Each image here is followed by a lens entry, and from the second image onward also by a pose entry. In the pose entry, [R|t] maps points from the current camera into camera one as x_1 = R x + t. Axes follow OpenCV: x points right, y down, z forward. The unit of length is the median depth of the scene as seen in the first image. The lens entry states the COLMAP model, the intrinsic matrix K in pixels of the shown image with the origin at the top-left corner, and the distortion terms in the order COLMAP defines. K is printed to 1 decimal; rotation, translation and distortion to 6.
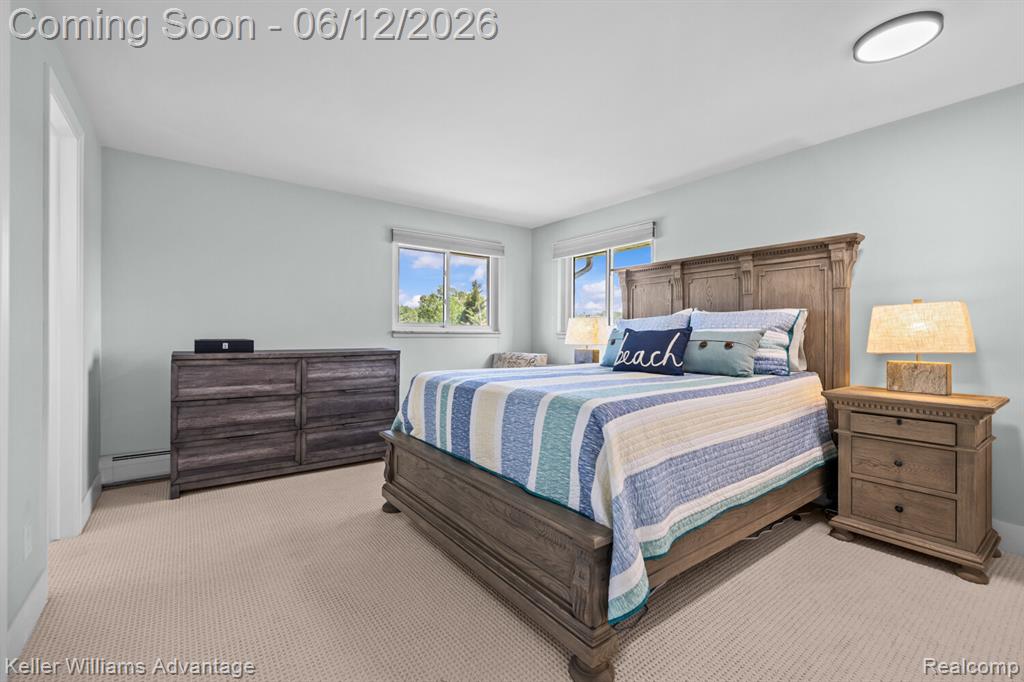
lens RADIAL K [[435.9, 0, 515.9], [0, 435.9, 342.6], [0, 0, 1]] dist [0.000249, 0.000116]
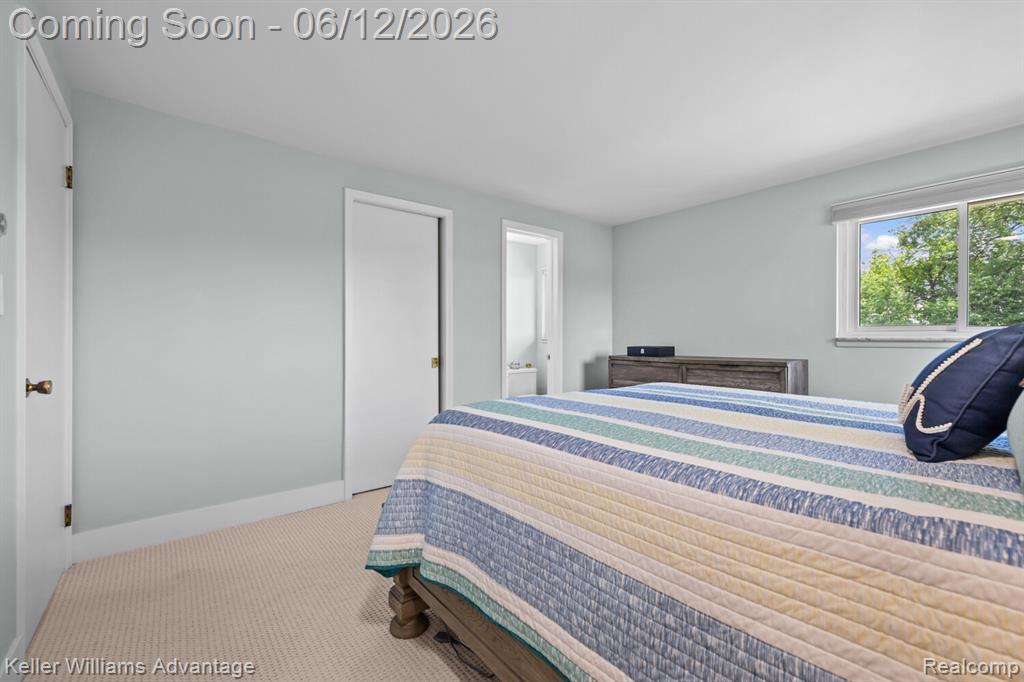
lens RADIAL K [[435.9, 0, 515.9], [0, 435.9, 342.6], [0, 0, 1]] dist [0.000249, 0.000116]
pose [[0.036470, 0.002146, -0.999332, 0.633299], [-0.018960, 0.999819, 0.001455, -0.013093], [0.999155, 0.018894, 0.036504, 0.568008]]
